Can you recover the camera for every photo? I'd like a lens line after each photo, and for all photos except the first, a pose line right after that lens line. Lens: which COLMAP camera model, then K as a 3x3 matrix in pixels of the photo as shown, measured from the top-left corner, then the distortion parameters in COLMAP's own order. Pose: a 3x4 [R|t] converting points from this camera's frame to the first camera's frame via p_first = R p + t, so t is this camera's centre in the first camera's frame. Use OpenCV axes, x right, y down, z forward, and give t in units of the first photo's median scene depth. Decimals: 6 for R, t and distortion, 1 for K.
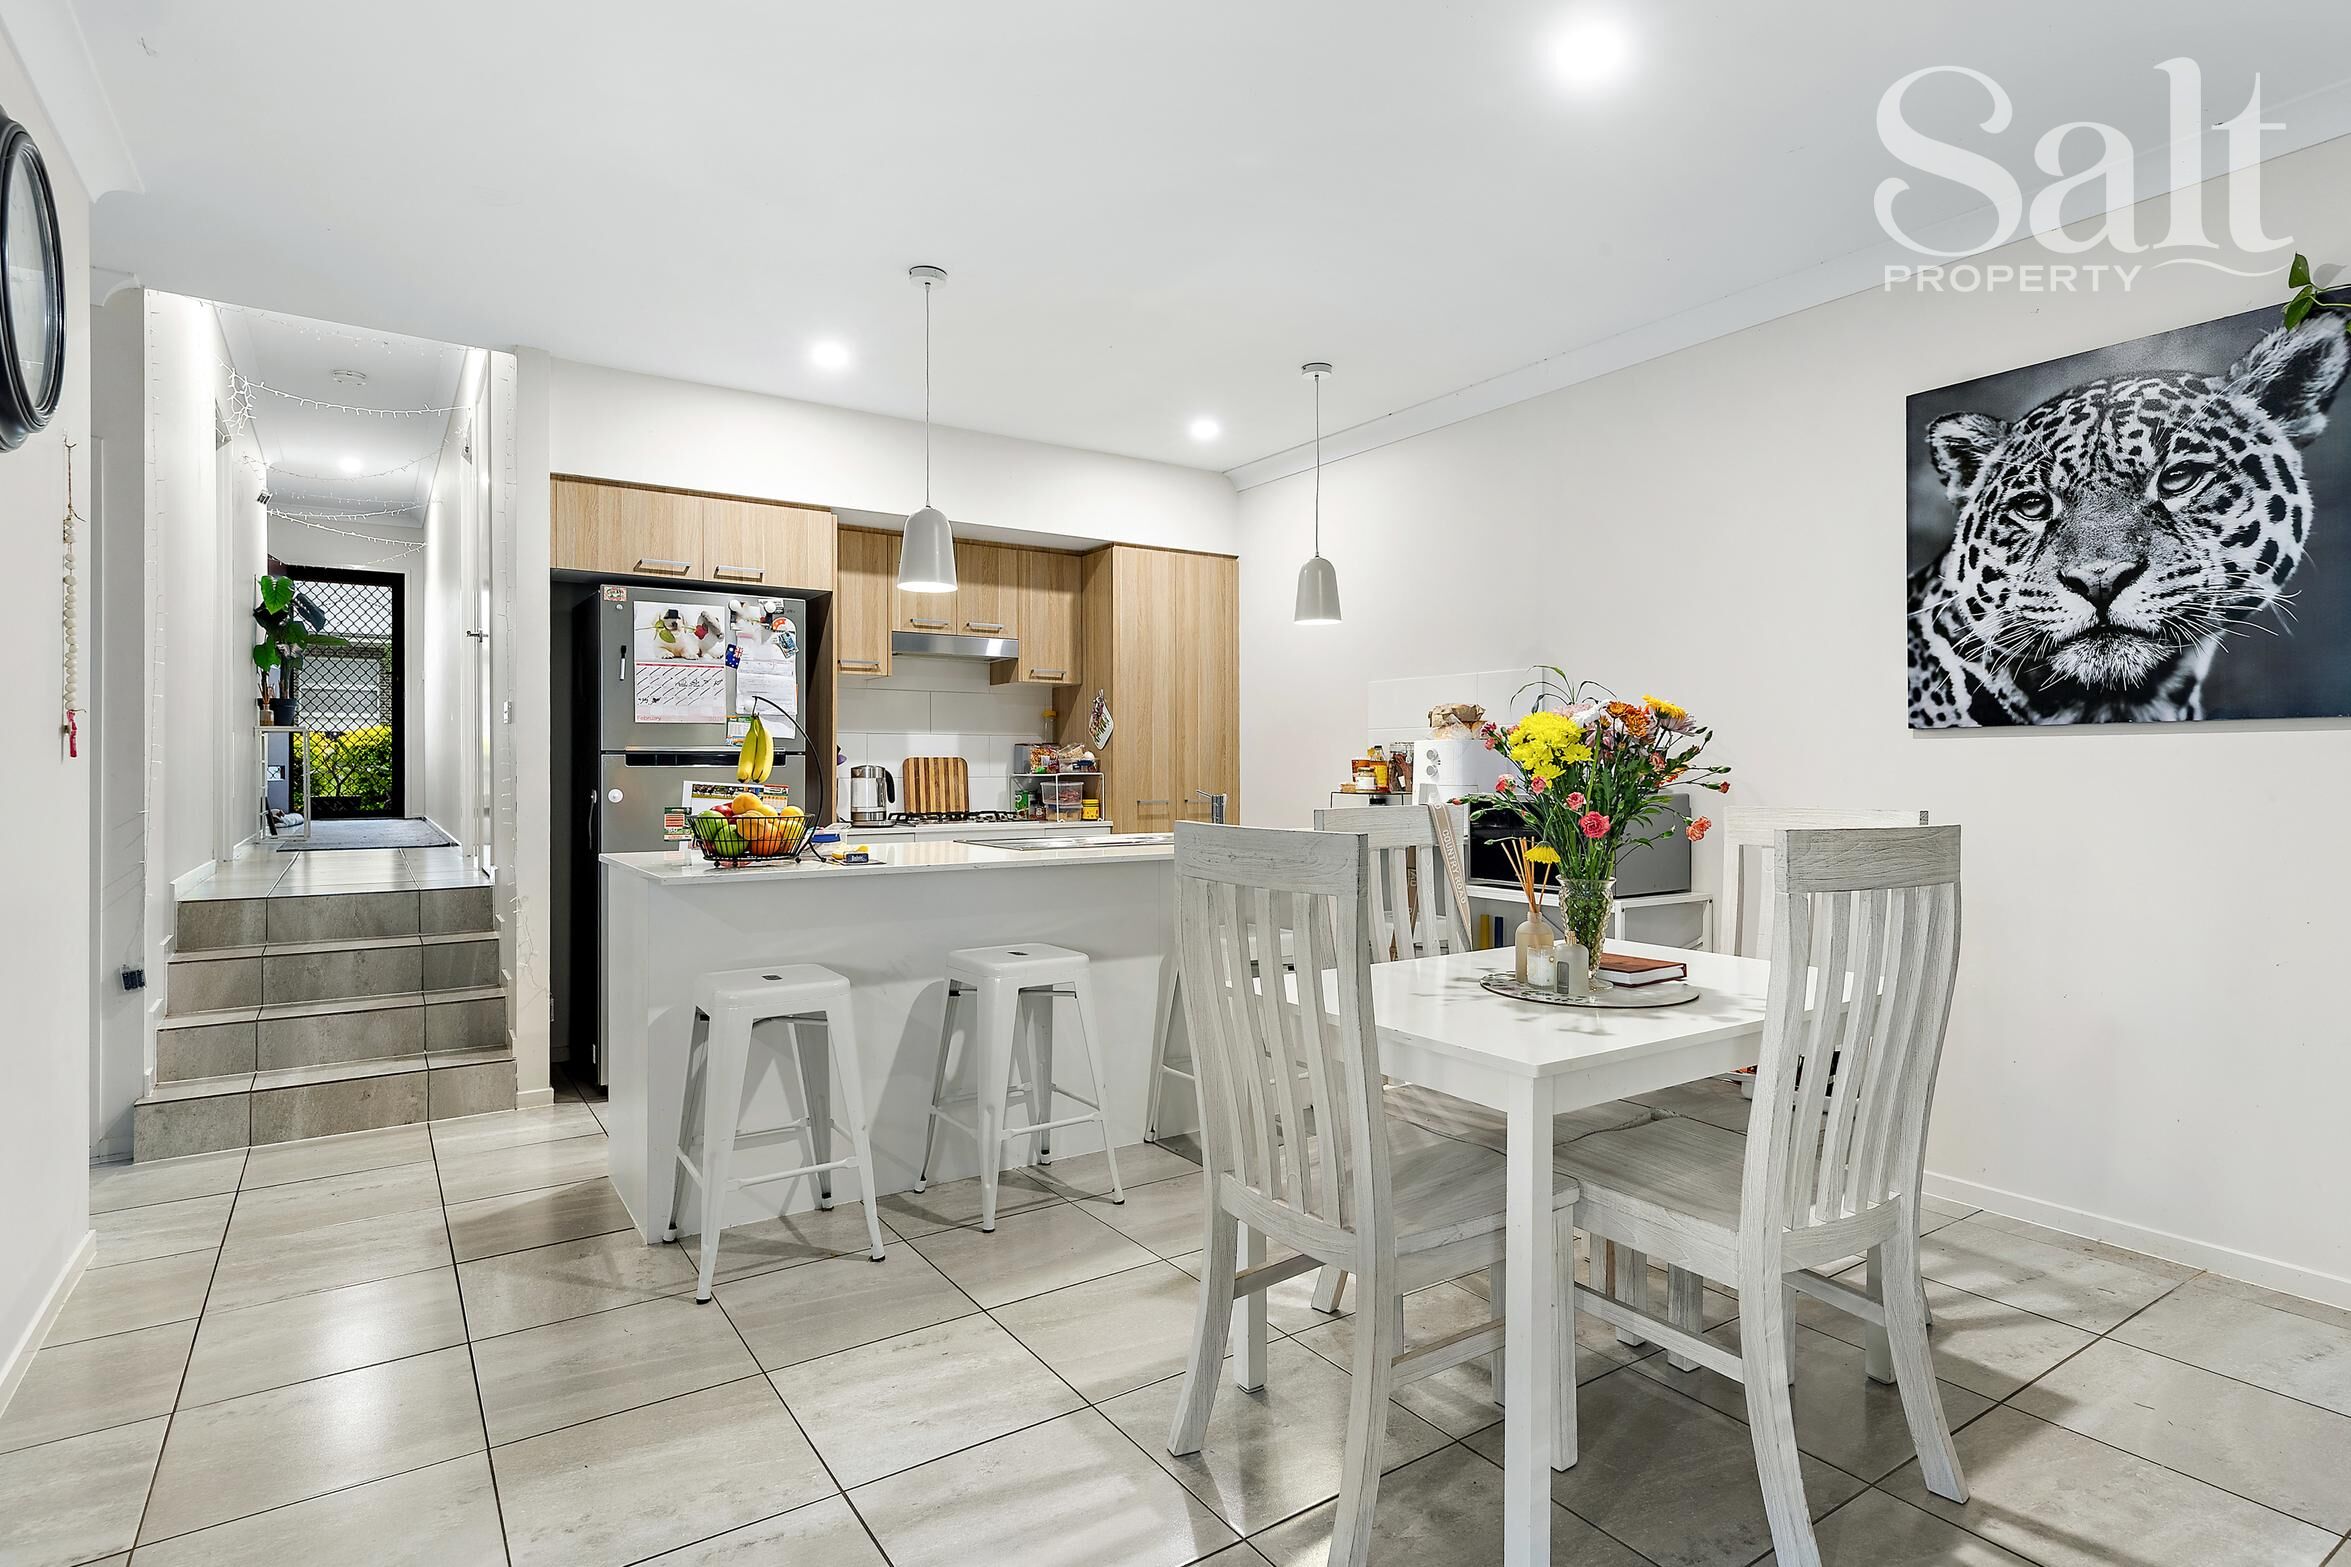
lens RADIAL K [[1192.7, 0, 1178.4], [0, 1192.7, 764.3], [0, 0, 1]] dist [0.003569, -0.000859]
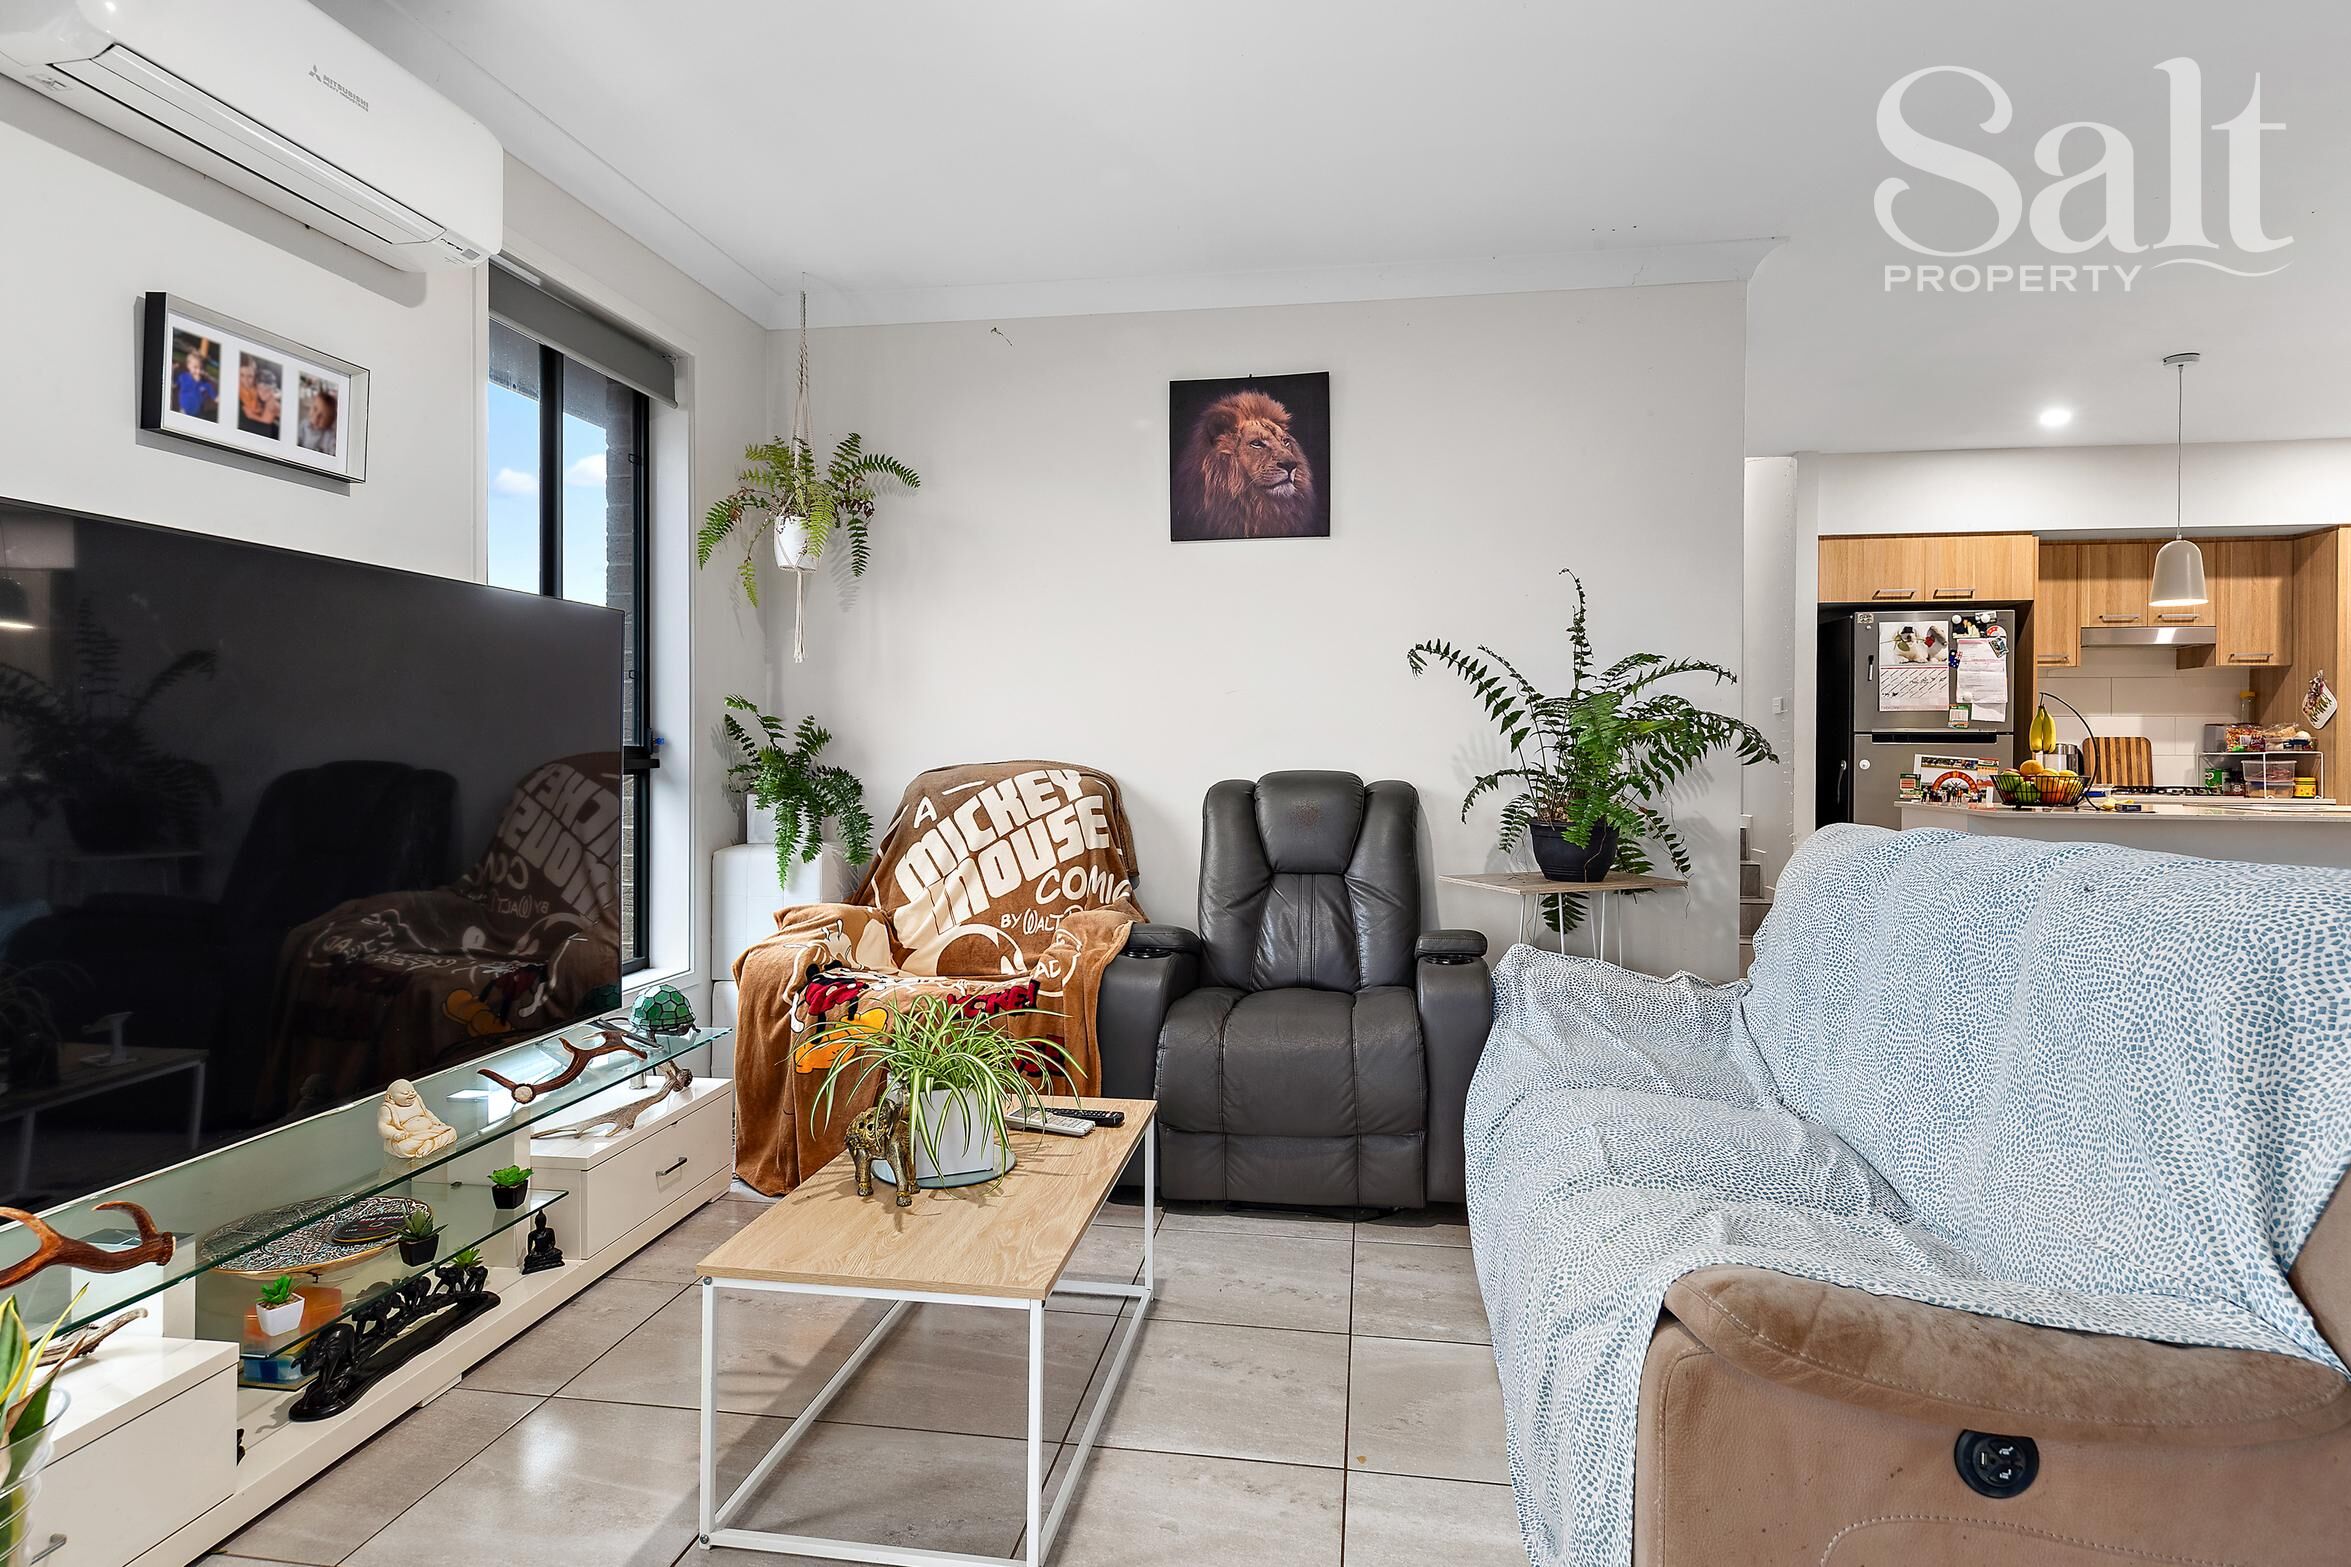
lens RADIAL K [[1277.3, 0, 1178.5], [0, 1277.3, 758.4], [0, 0, 1]] dist [0.003534, 0.000949]
pose [[0.736277, 0.008910, -0.676622, -0.073848], [-0.004127, 0.999954, 0.008677, 0.013295], [0.676668, -0.003597, 0.736280, -0.841809]]
